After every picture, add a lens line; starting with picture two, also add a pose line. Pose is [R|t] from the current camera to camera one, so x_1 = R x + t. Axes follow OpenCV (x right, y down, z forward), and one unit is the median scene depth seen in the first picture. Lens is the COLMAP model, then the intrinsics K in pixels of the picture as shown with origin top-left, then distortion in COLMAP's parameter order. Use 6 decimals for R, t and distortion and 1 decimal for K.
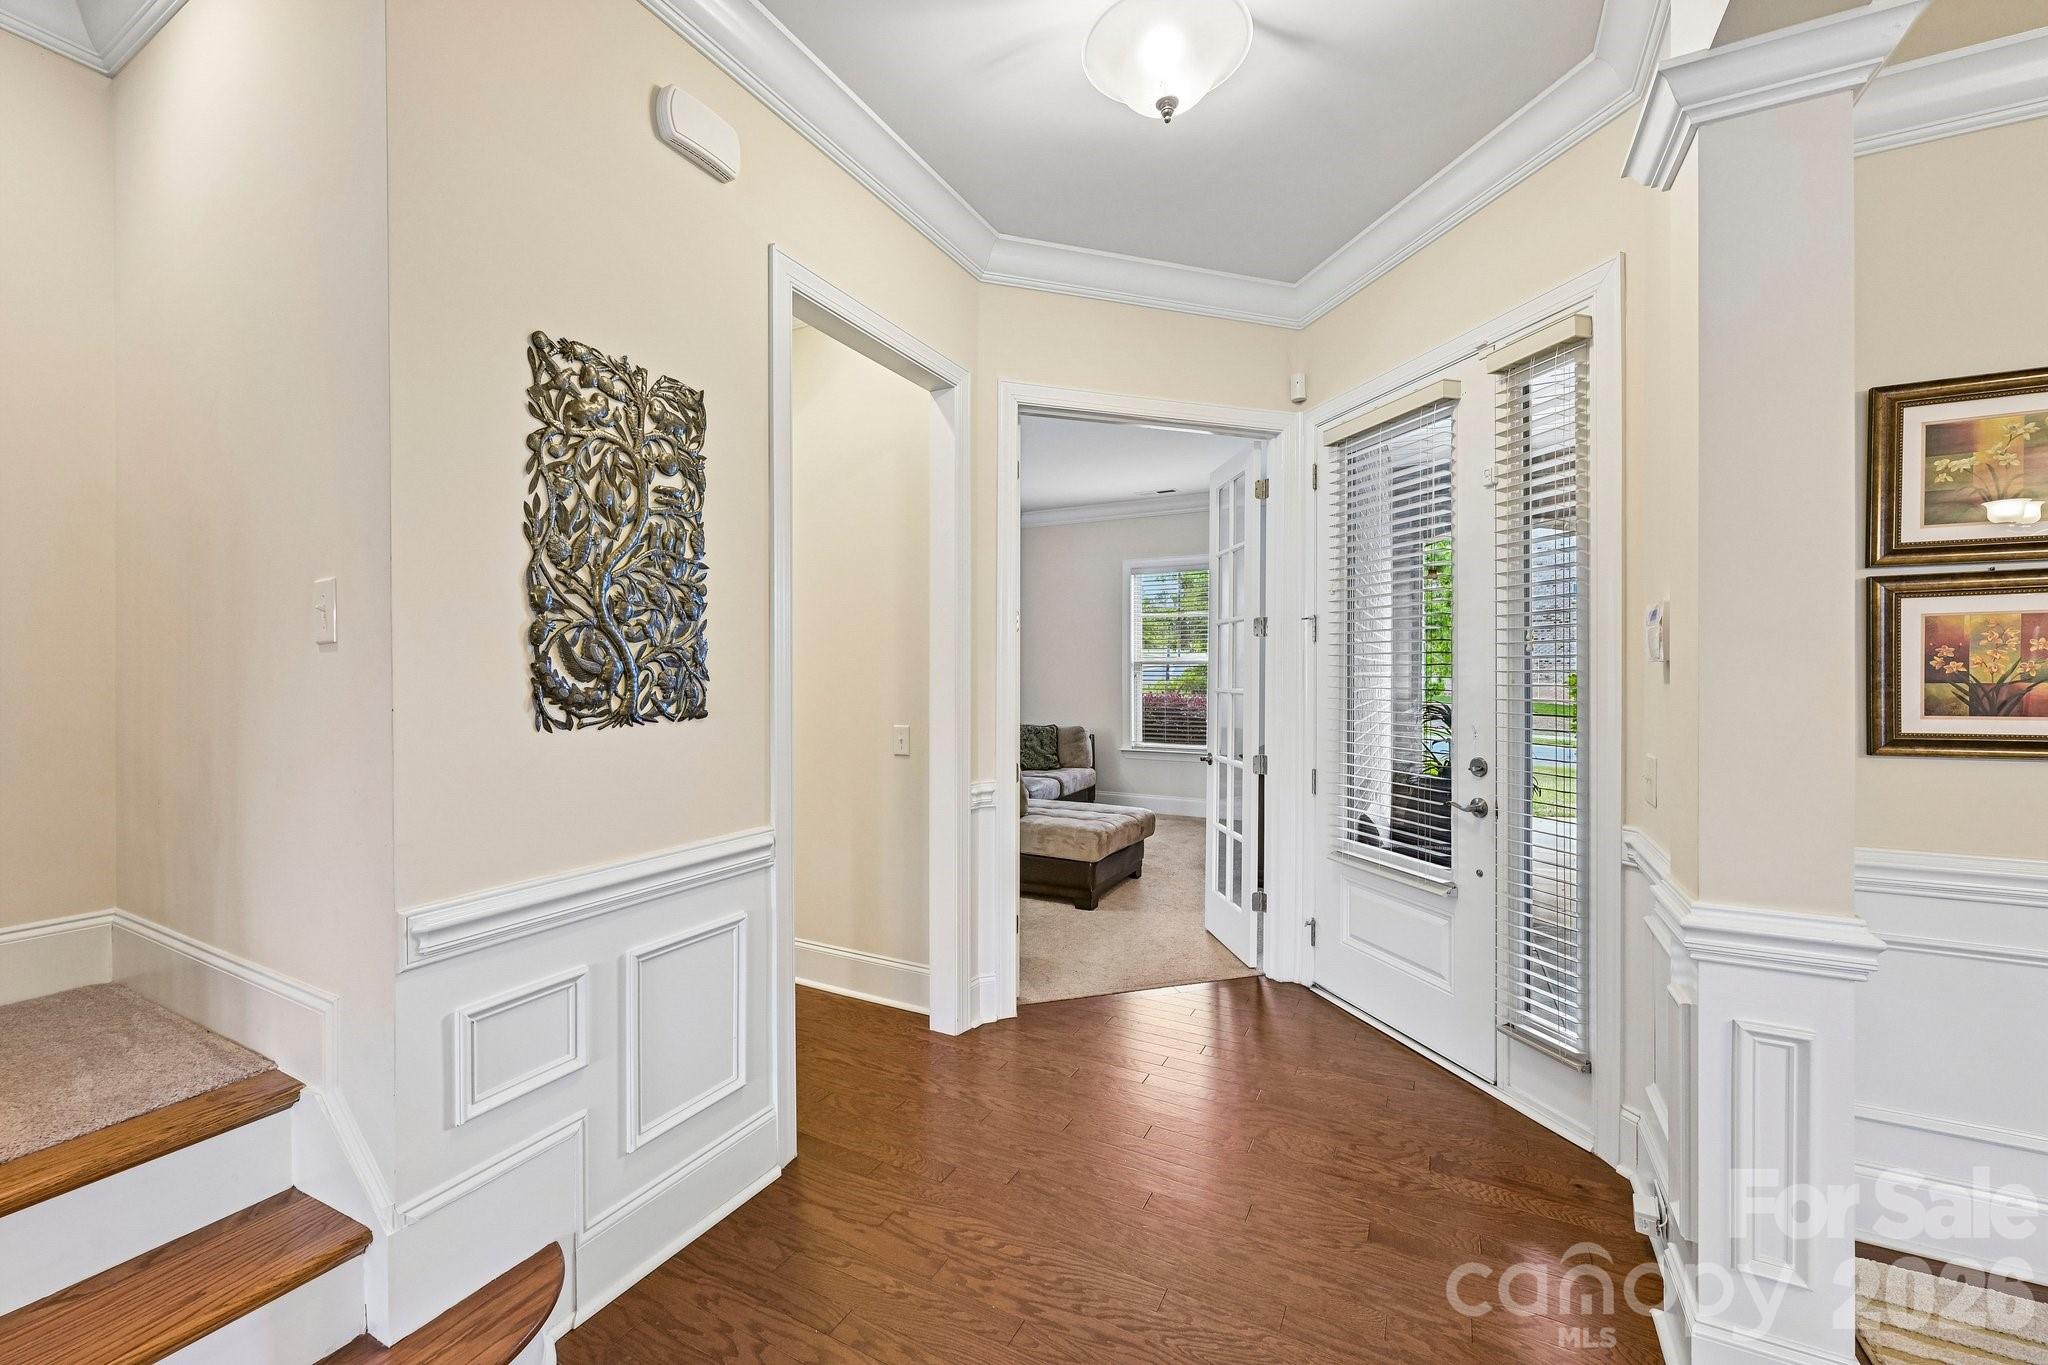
lens RADIAL K [[806.0, 0, 1021.4], [0, 806.0, 675.7], [0, 0, 1]] dist [-0.001723, 0.000590]
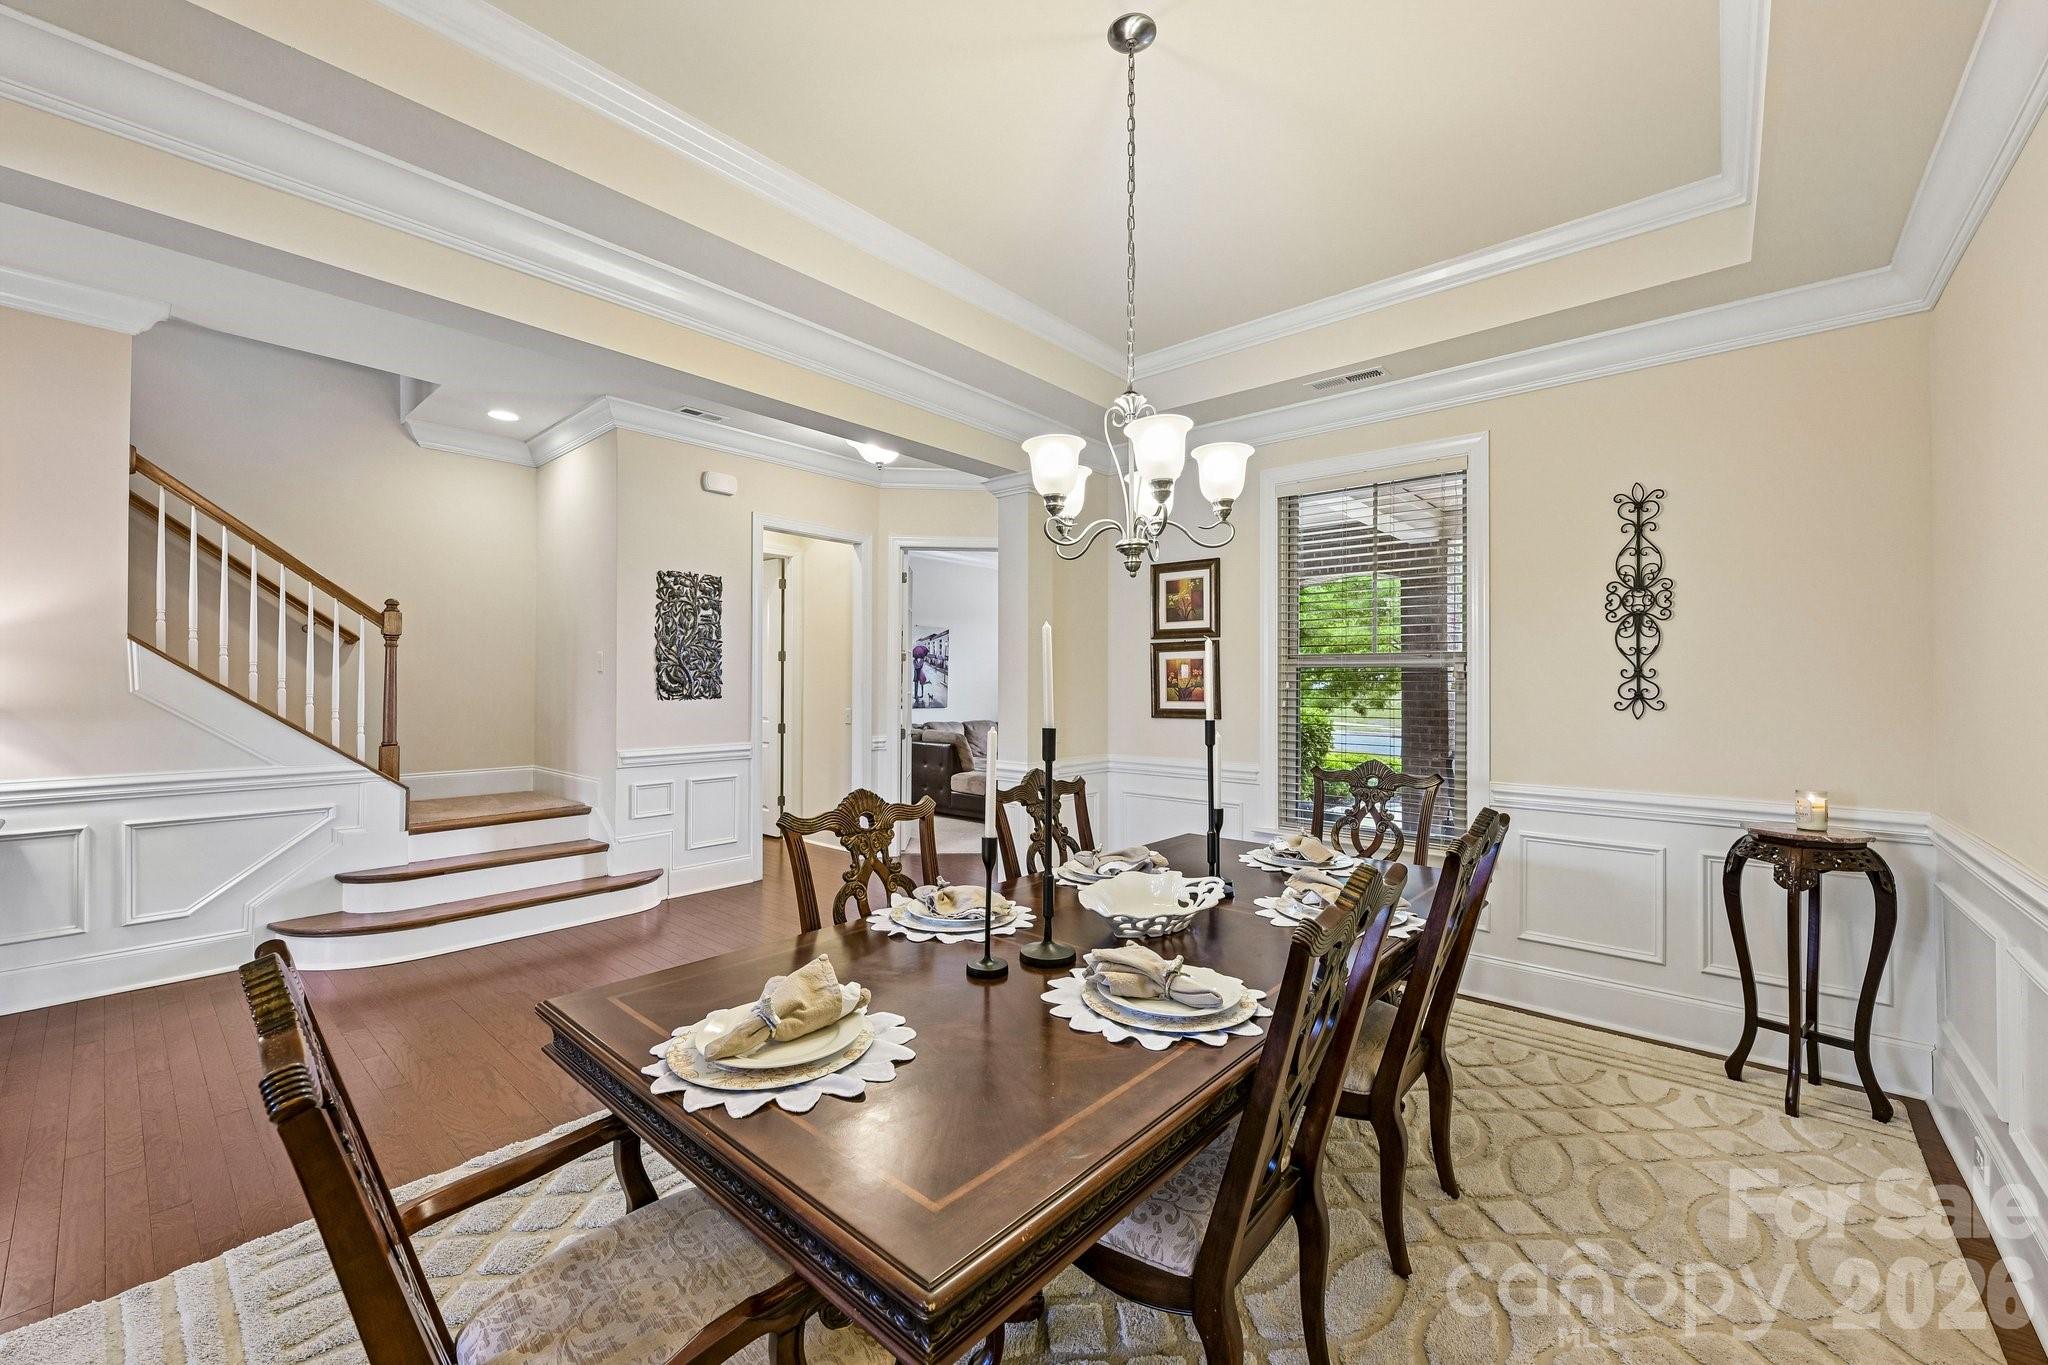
lens RADIAL K [[806.0, 0, 1028.7], [0, 806.0, 669.9], [0, 0, 1]] dist [-0.001723, 0.000590]
pose [[0.973981, 0.000903, -0.226628, 1.257646], [-0.005929, 0.999751, -0.021496, 0.010158], [0.226553, 0.022280, 0.973744, -1.430935]]
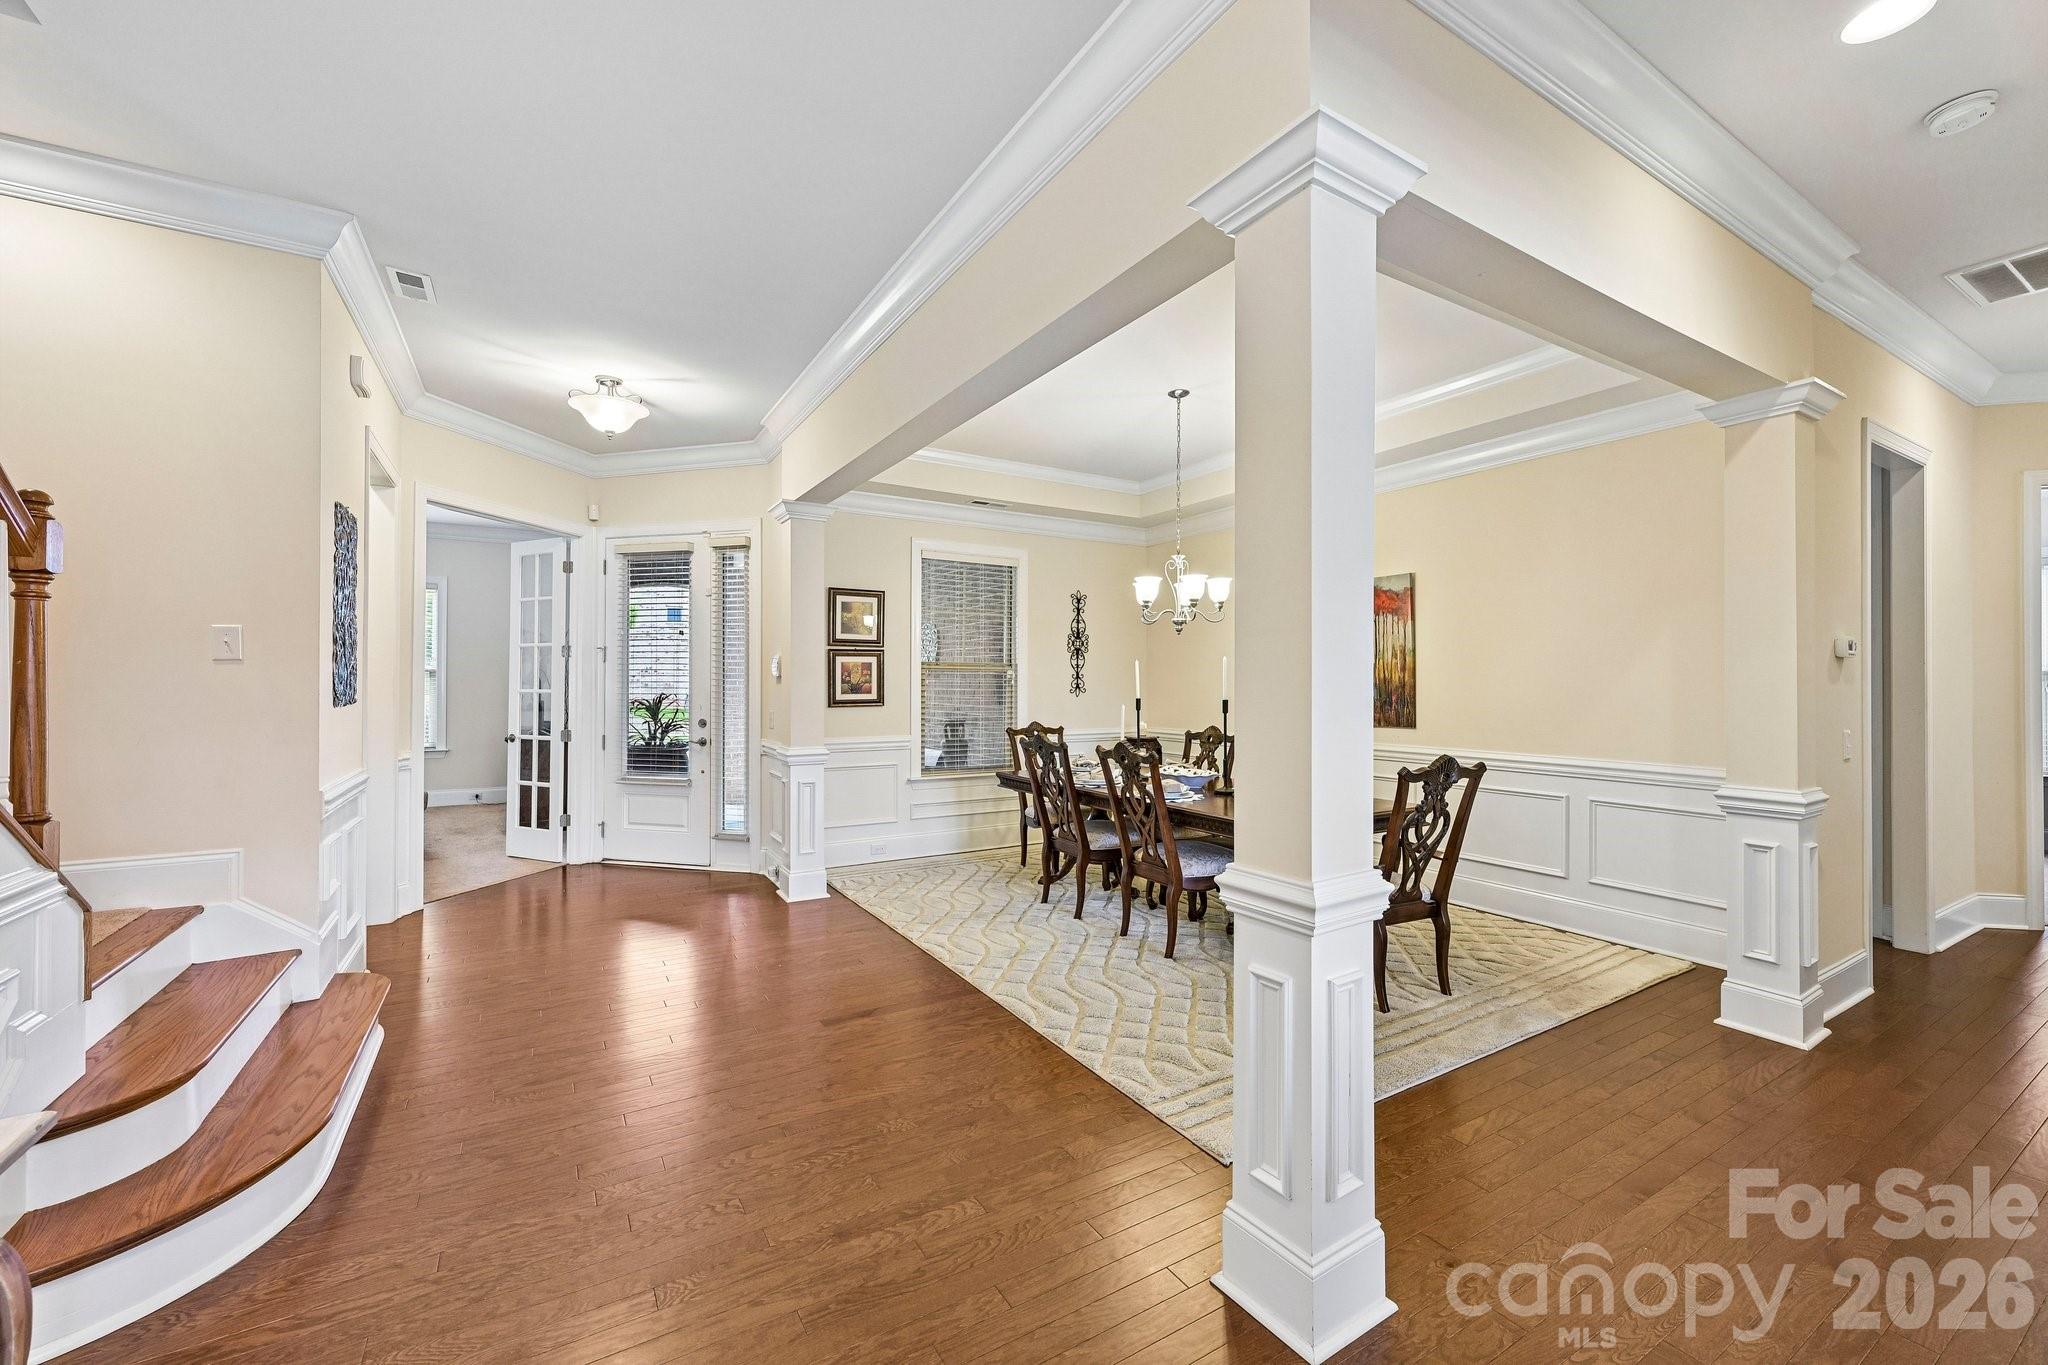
lens RADIAL K [[806.0, 0, 1017.1], [0, 806.0, 677.0], [0, 0, 1]] dist [-0.001723, 0.000590]
pose [[0.517485, 0.008036, 0.855654, -1.206122], [0.000853, 0.999951, -0.009907, 0.015028], [-0.855692, 0.005857, 0.517453, -1.206675]]
